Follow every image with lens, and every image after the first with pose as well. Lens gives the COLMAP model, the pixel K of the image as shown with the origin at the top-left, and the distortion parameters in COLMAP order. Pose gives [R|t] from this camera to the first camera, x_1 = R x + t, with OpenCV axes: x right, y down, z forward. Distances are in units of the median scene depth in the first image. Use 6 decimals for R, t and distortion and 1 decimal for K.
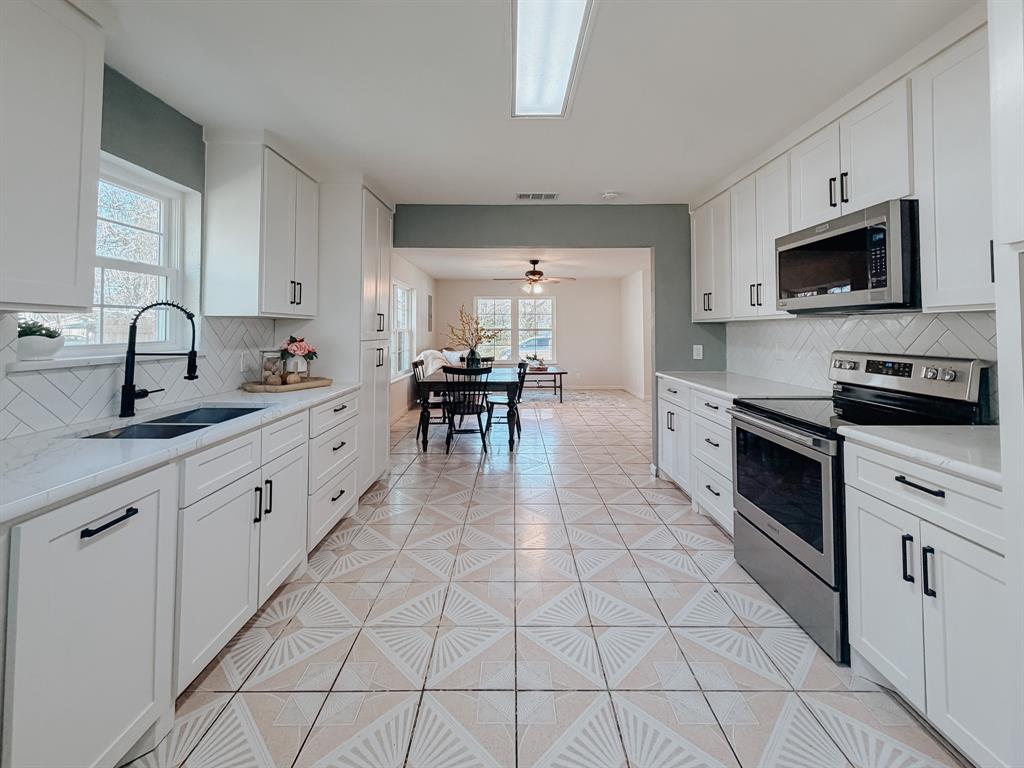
lens RADIAL K [[443.9, 0, 511.8], [0, 443.9, 316.9], [0, 0, 1]] dist [-0.001610, 0.000454]
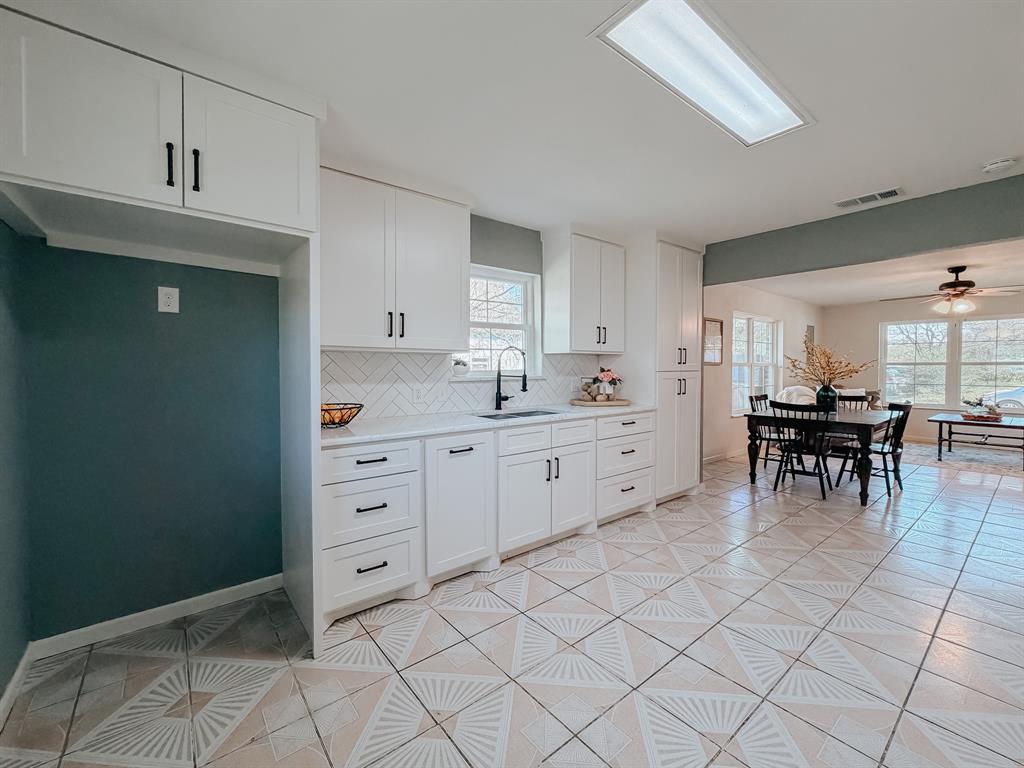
lens RADIAL K [[419.6, 0, 506.6], [0, 419.6, 380.9], [0, 0, 1]] dist [-0.001628, 0.001621]
pose [[0.630122, 0.024852, -0.776099, 0.378206], [0.024813, 0.998333, 0.052114, 0.012833], [0.776100, -0.052095, 0.628454, -0.040867]]
